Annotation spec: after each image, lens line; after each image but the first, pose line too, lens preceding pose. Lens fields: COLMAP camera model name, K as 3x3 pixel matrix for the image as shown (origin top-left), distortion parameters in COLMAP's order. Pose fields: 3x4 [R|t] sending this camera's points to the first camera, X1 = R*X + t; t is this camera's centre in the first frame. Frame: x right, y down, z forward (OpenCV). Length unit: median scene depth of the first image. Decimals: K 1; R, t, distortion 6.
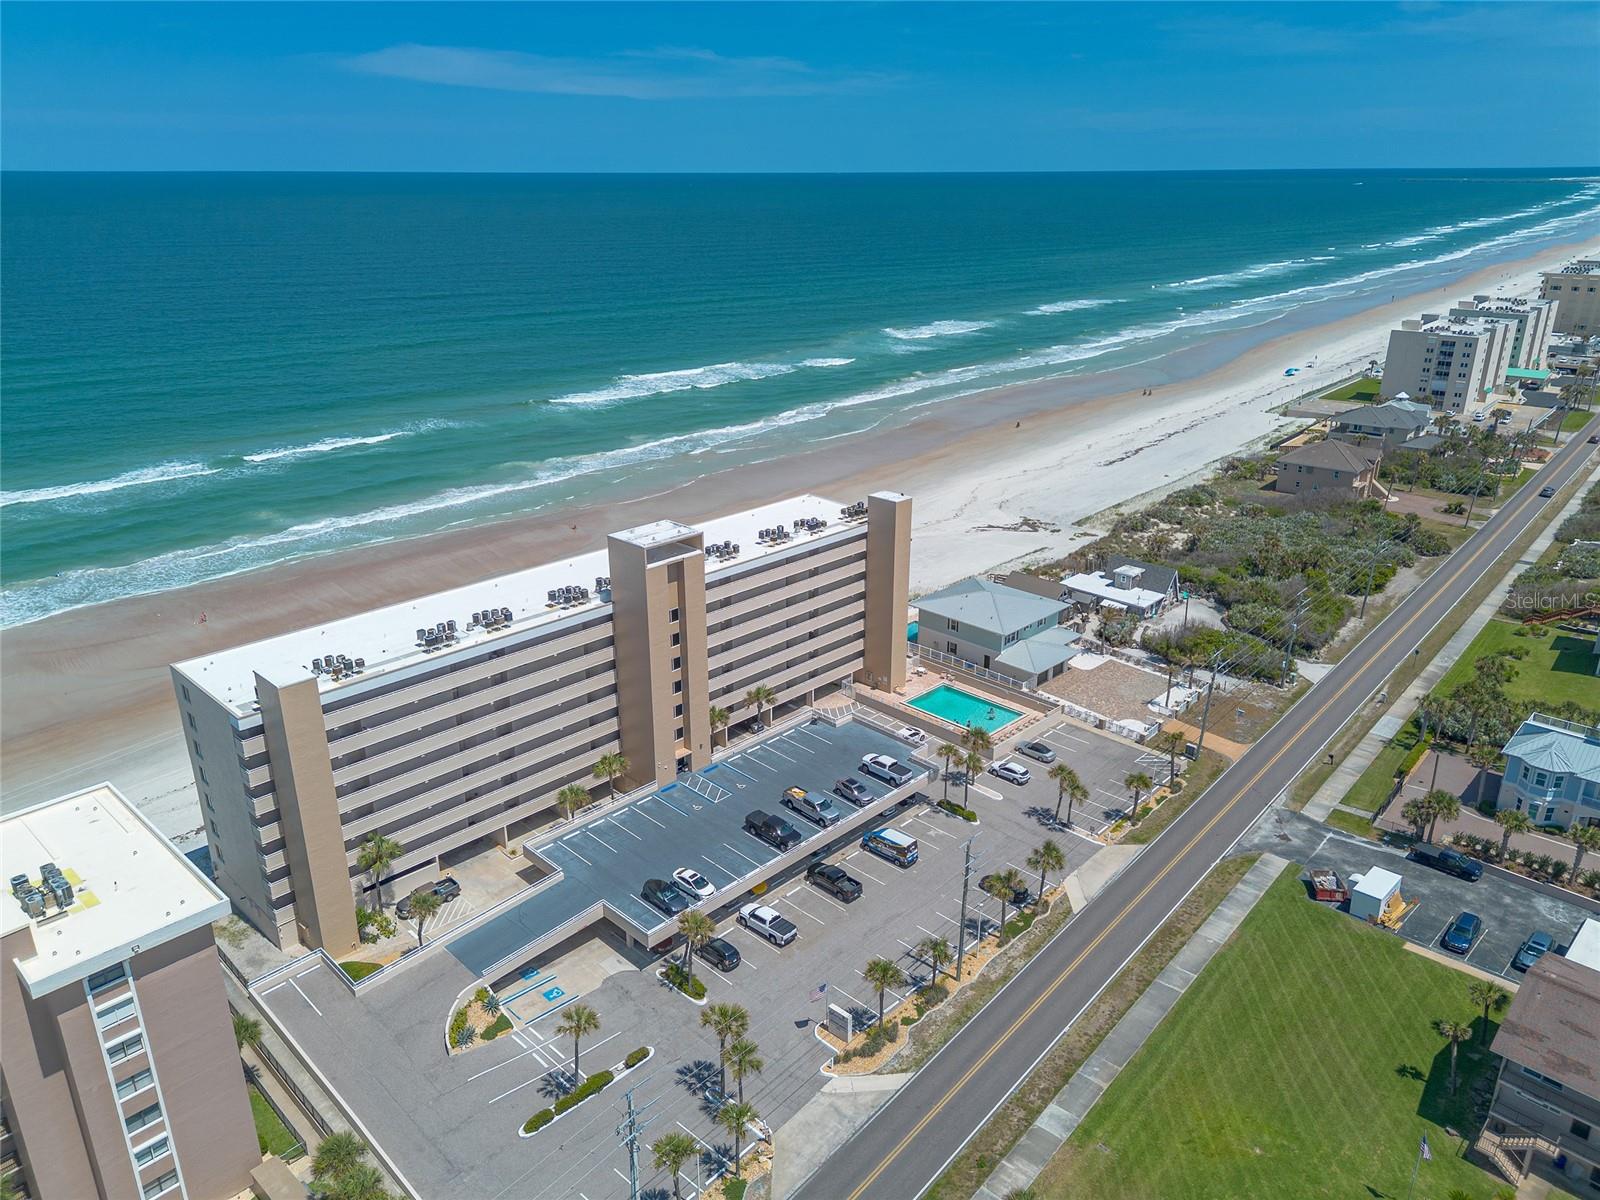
lens RADIAL K [[1137.9, 0, 797.1], [0, 1137.9, 593.8], [0, 0, 1]] dist [0.069182, -0.062709]
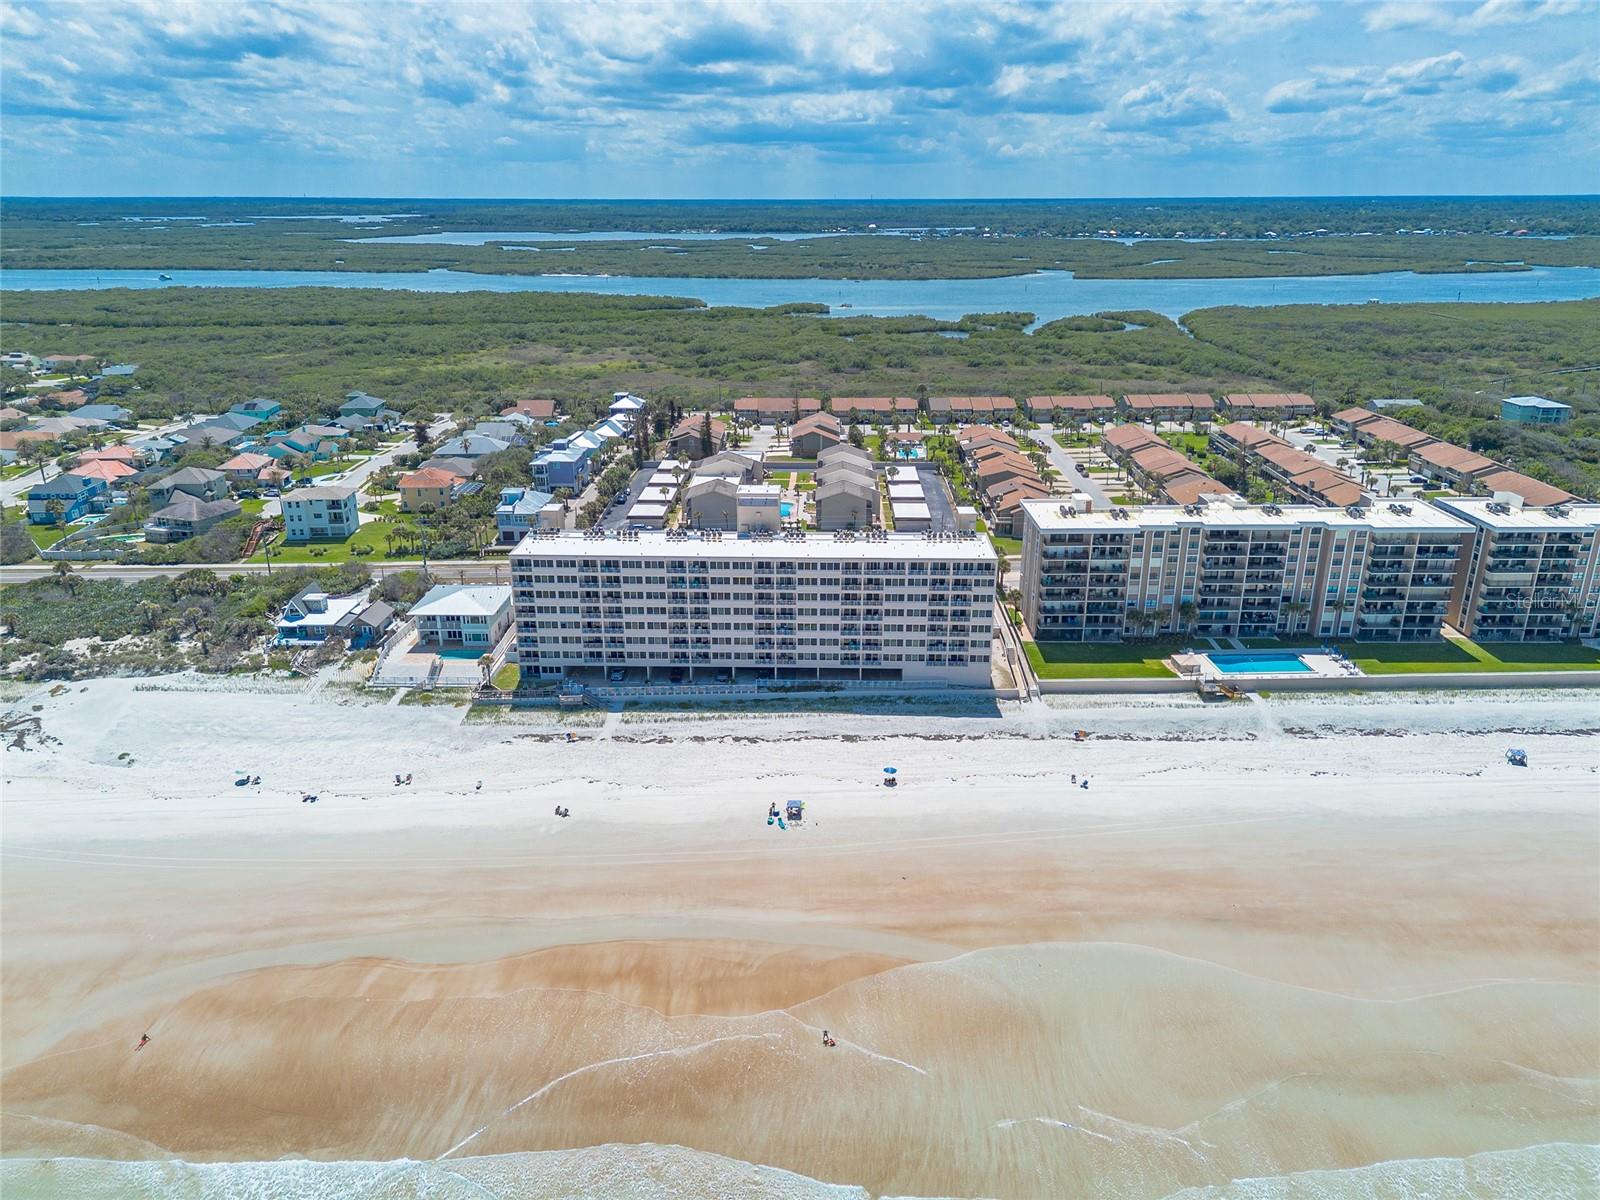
lens RADIAL K [[1137.9, 0, 795.8], [0, 1137.9, 596.0], [0, 0, 1]] dist [0.069182, -0.062709]
pose [[-0.683489, -0.238386, 0.689938, -1.443964], [0.256487, 0.806474, 0.532742, -0.858149], [-0.683415, 0.541084, -0.490073, 1.938583]]
